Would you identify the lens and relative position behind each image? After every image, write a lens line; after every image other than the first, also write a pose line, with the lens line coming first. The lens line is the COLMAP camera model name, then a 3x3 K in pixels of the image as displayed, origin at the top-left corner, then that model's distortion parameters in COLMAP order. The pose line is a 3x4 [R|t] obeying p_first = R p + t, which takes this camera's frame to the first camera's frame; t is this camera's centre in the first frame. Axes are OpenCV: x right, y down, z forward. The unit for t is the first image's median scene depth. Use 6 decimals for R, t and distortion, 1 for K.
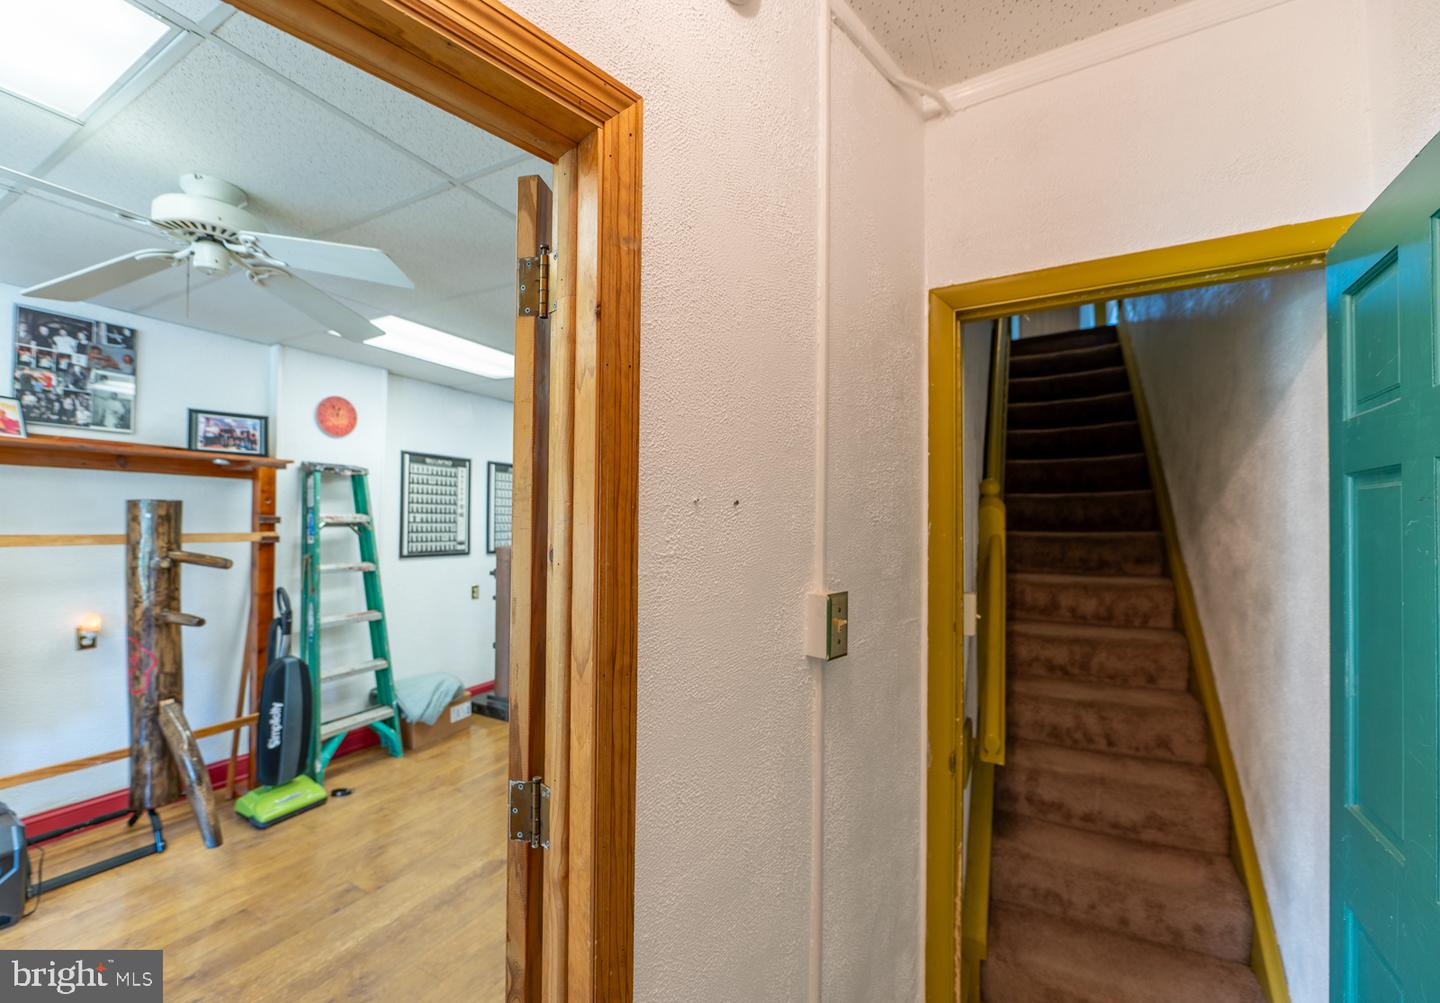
lens RADIAL K [[665.5, 0, 731.6], [0, 665.5, 510.4], [0, 0, 1]] dist [-0.004856, 0.000056]
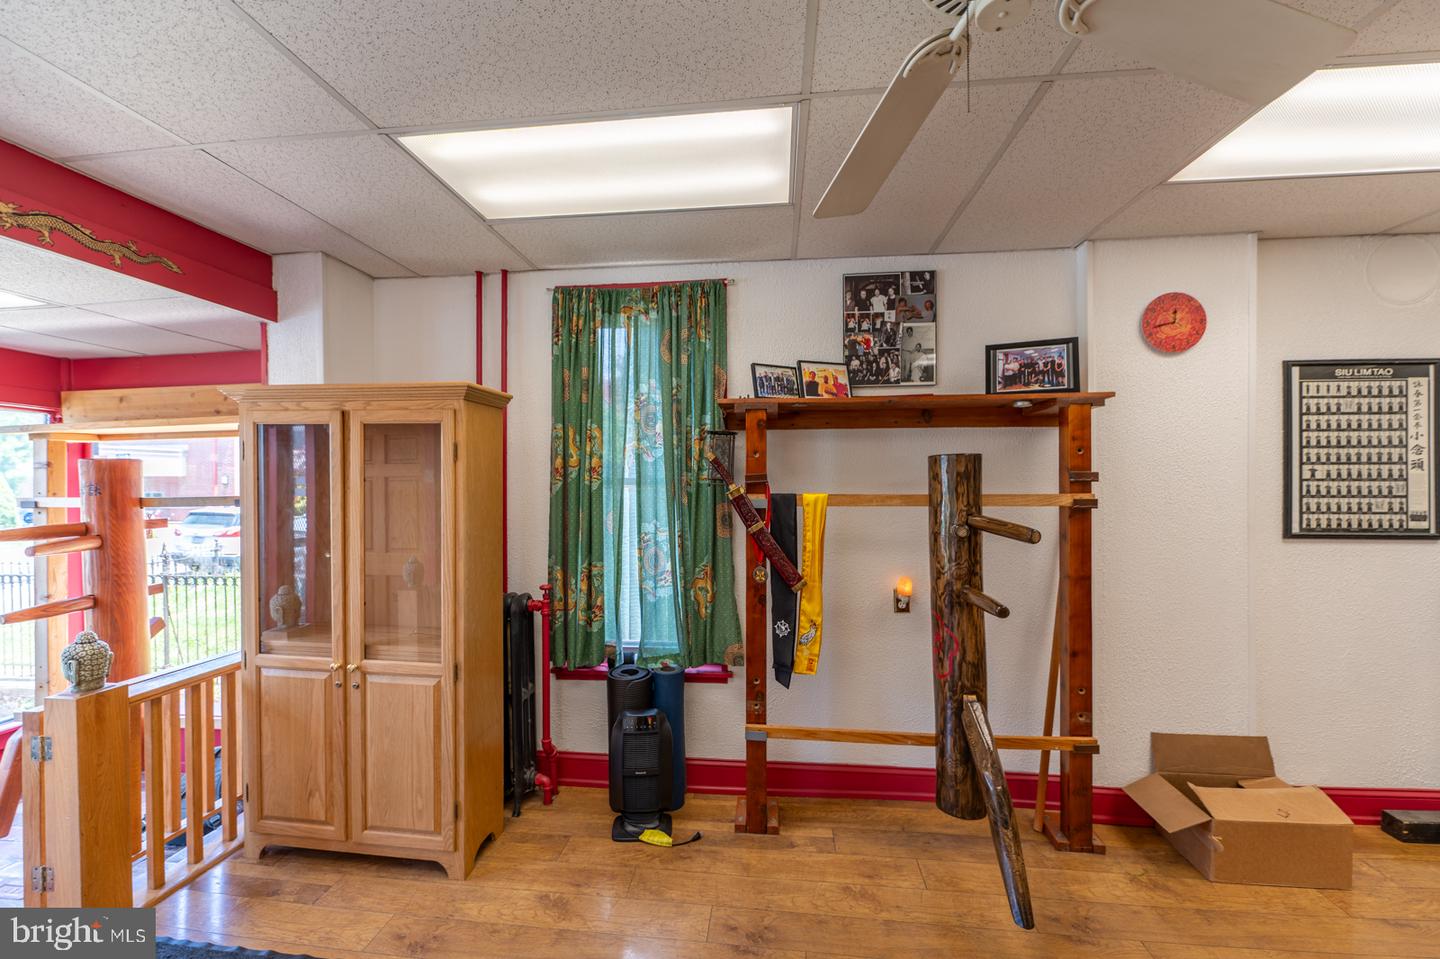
lens RADIAL K [[569.1, 0, 725.8], [0, 569.1, 485.9], [0, 0, 1]] dist [-0.014680, -0.000214]
pose [[0.431637, -0.007924, -0.902012, -0.328248], [0.018823, 0.999823, 0.000224, 0.017816], [0.901851, -0.017075, 0.431710, 0.406079]]
